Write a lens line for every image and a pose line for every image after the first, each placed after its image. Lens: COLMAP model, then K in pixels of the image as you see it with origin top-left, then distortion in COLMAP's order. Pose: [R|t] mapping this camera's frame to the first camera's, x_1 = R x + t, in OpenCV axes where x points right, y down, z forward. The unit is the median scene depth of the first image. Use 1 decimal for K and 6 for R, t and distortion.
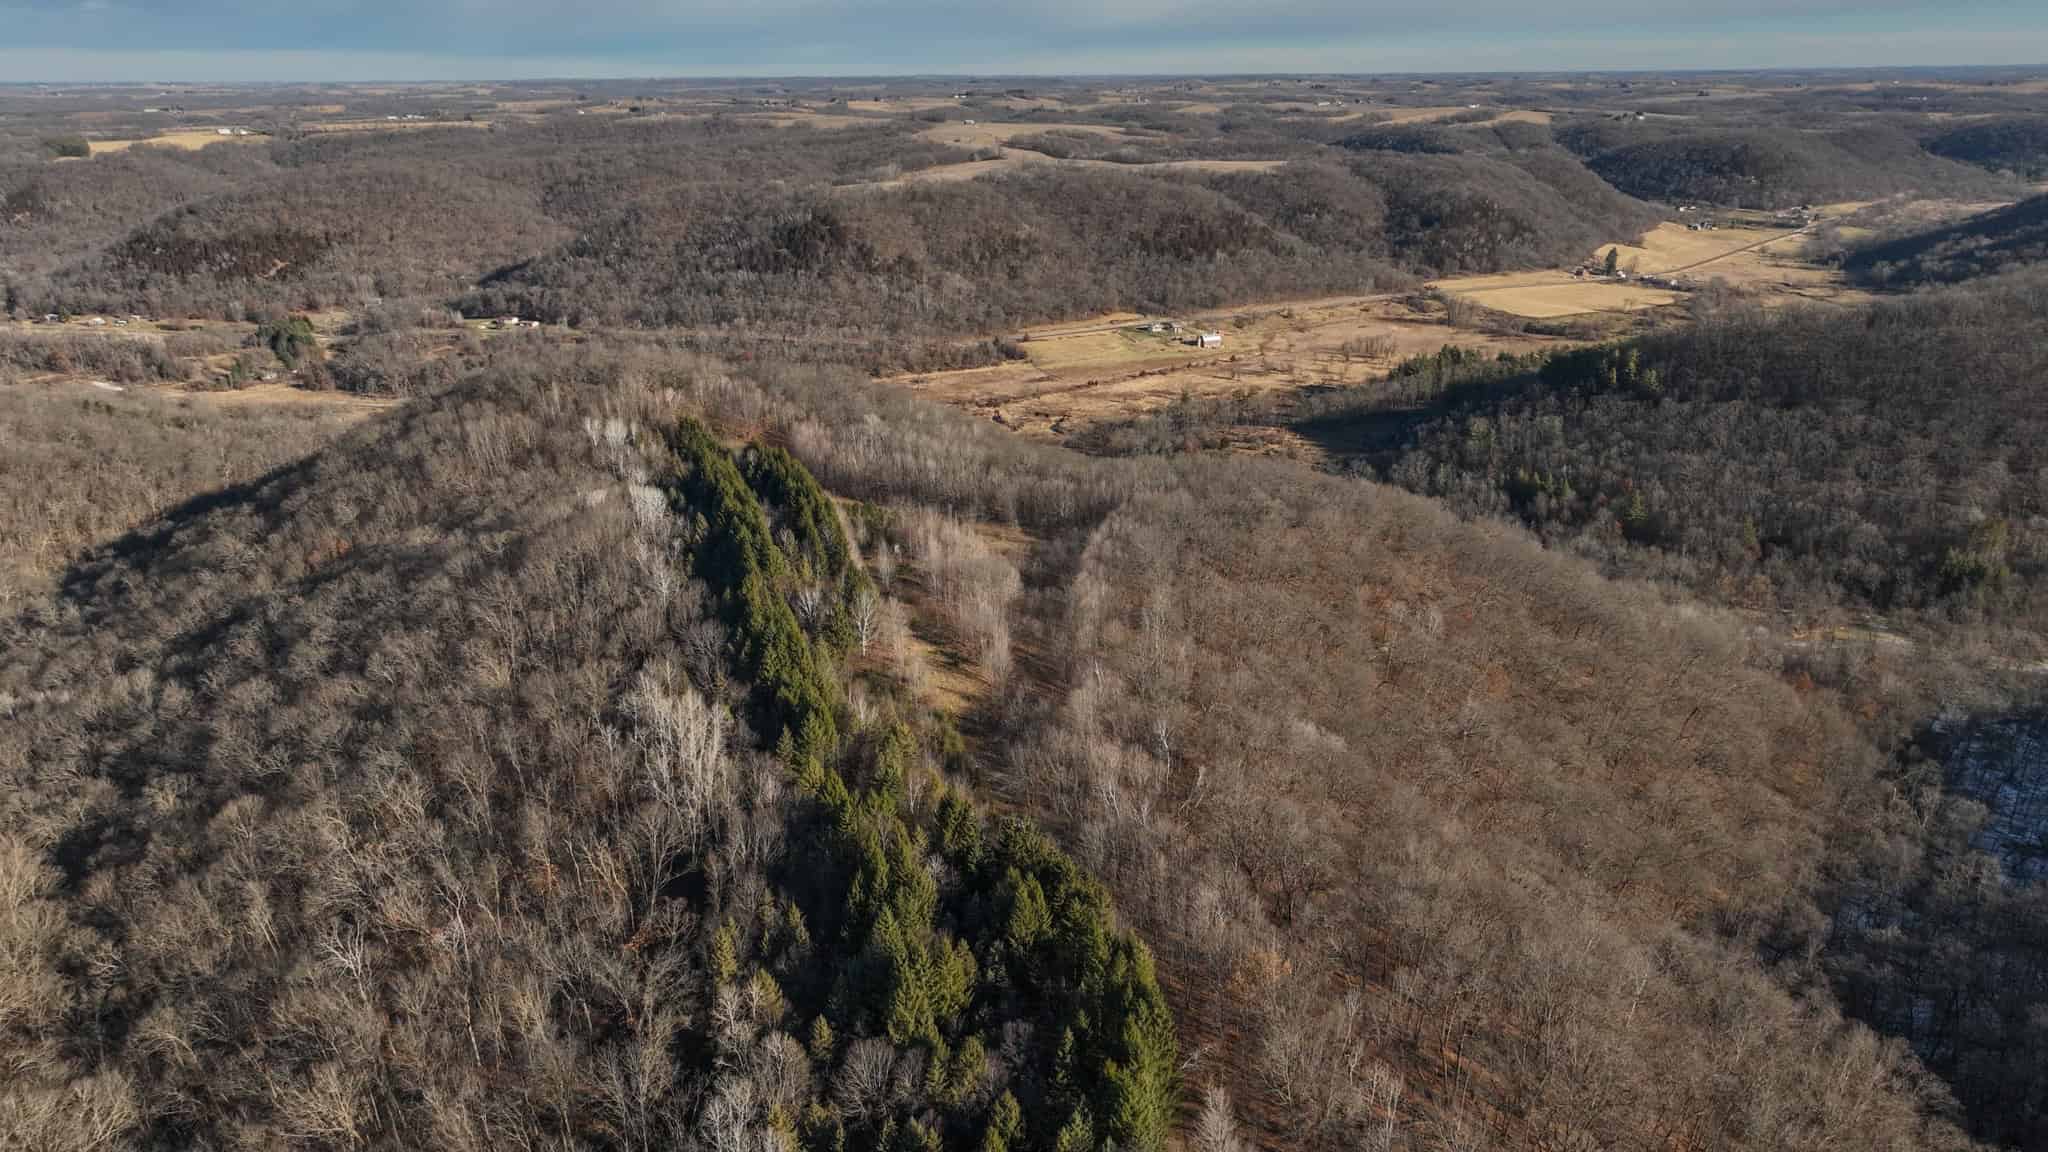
lens RADIAL K [[1439.3, 0, 1023.8], [0, 1439.3, 576.7], [0, 0, 1]] dist [0.000286, 0.019107]
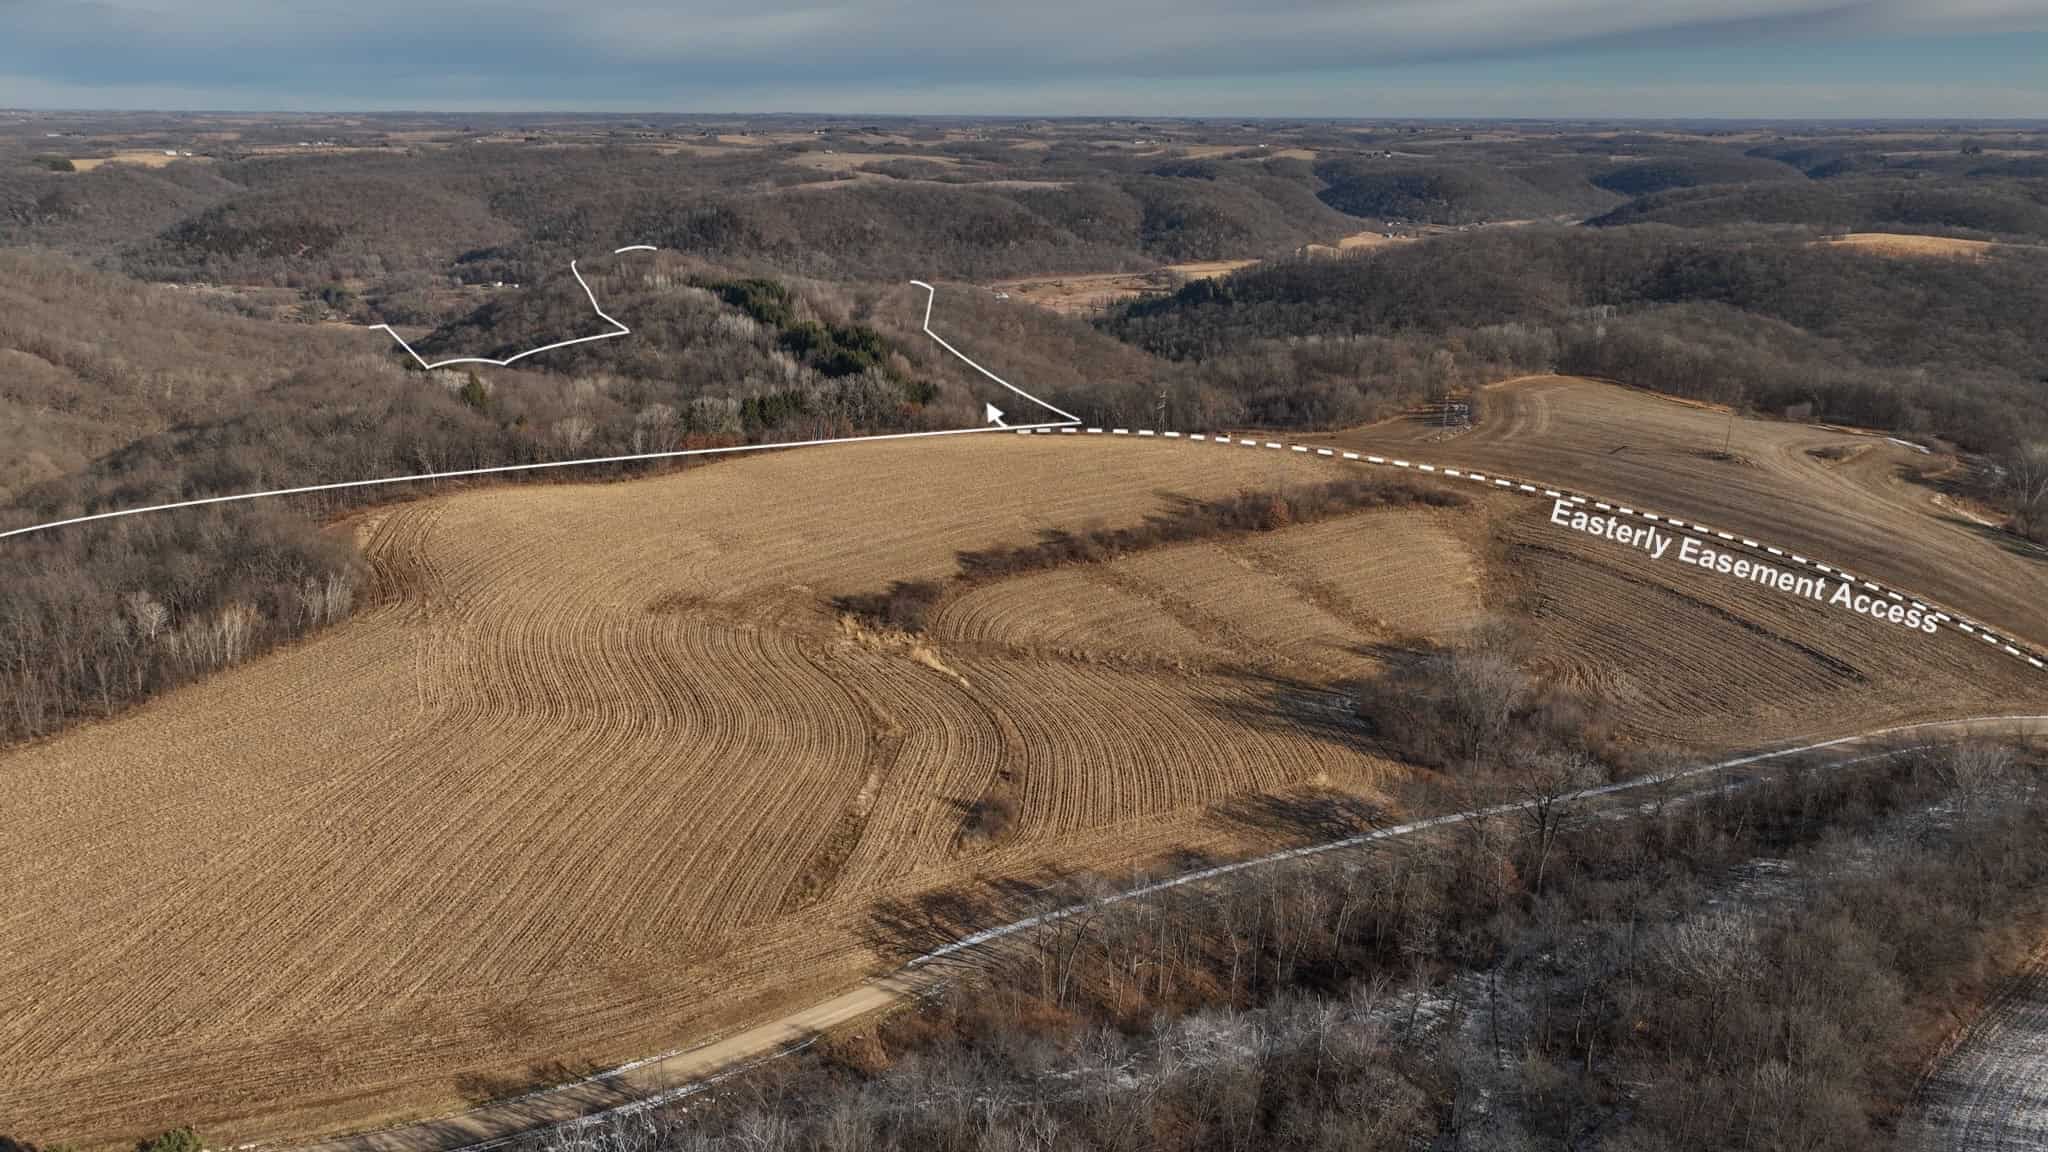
lens RADIAL K [[1439.3, 0, 1019.4], [0, 1439.3, 578.4], [0, 0, 1]] dist [0.000286, 0.019107]
pose [[0.995791, -0.015732, 0.090291, 0.014418], [0.017900, 0.999569, -0.023250, 0.153349], [-0.089886, 0.024768, 0.995644, -0.436576]]
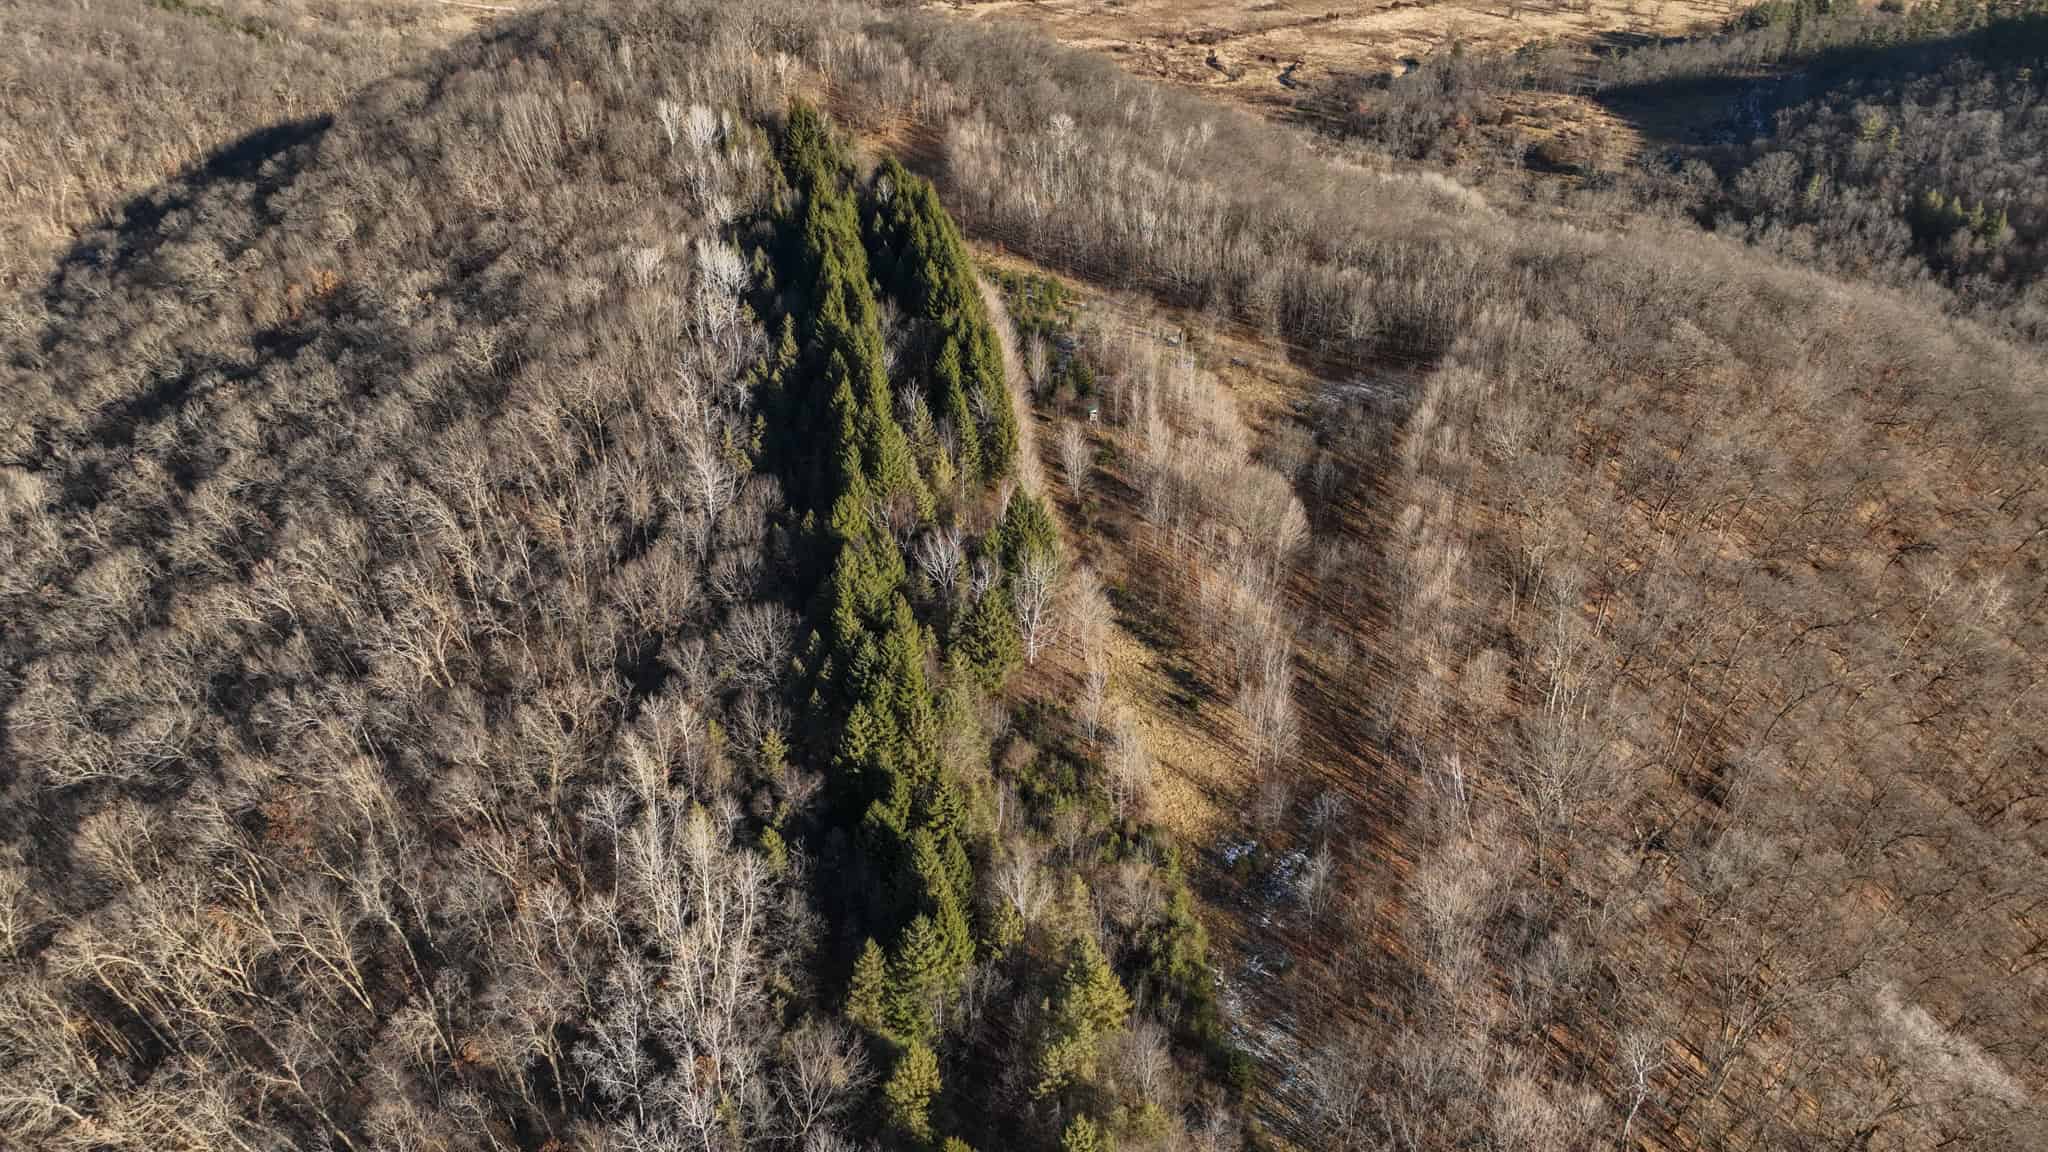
lens RADIAL K [[1439.3, 0, 1026.4], [0, 1439.3, 575.0], [0, 0, 1]] dist [0.000286, 0.019107]
pose [[0.991584, 0.083389, -0.099032, -0.014742], [-0.054619, 0.962981, 0.263976, -0.033429], [0.117379, -0.256346, 0.959432, 0.114237]]
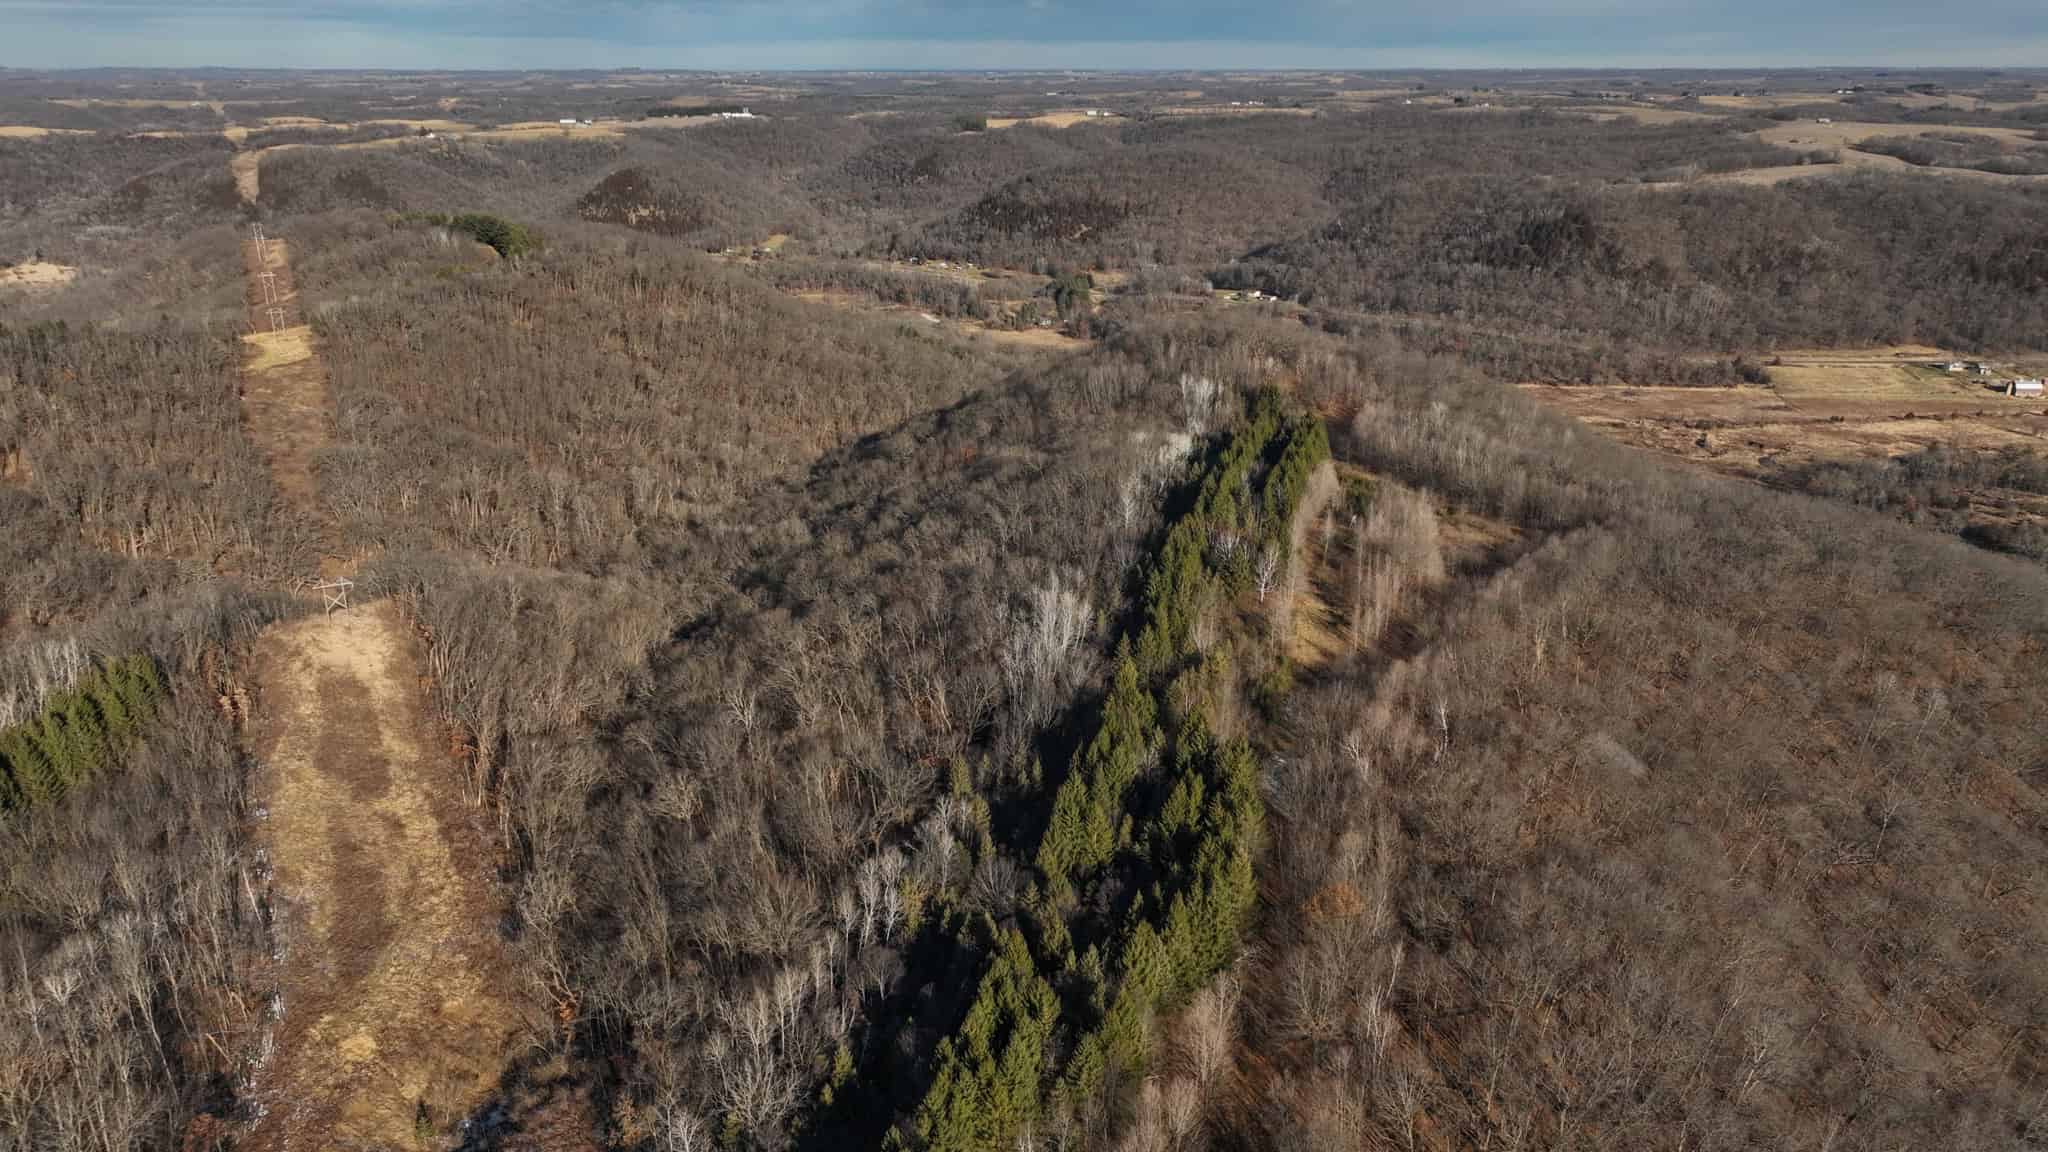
lens RADIAL K [[1439.3, 0, 1028.4], [0, 1439.3, 574.2], [0, 0, 1]] dist [0.000286, 0.019107]
pose [[0.852936, 0.182438, -0.489097, 0.068013], [-0.180167, 0.982250, 0.052195, 0.002368], [0.489938, 0.043600, 0.870666, -0.010178]]
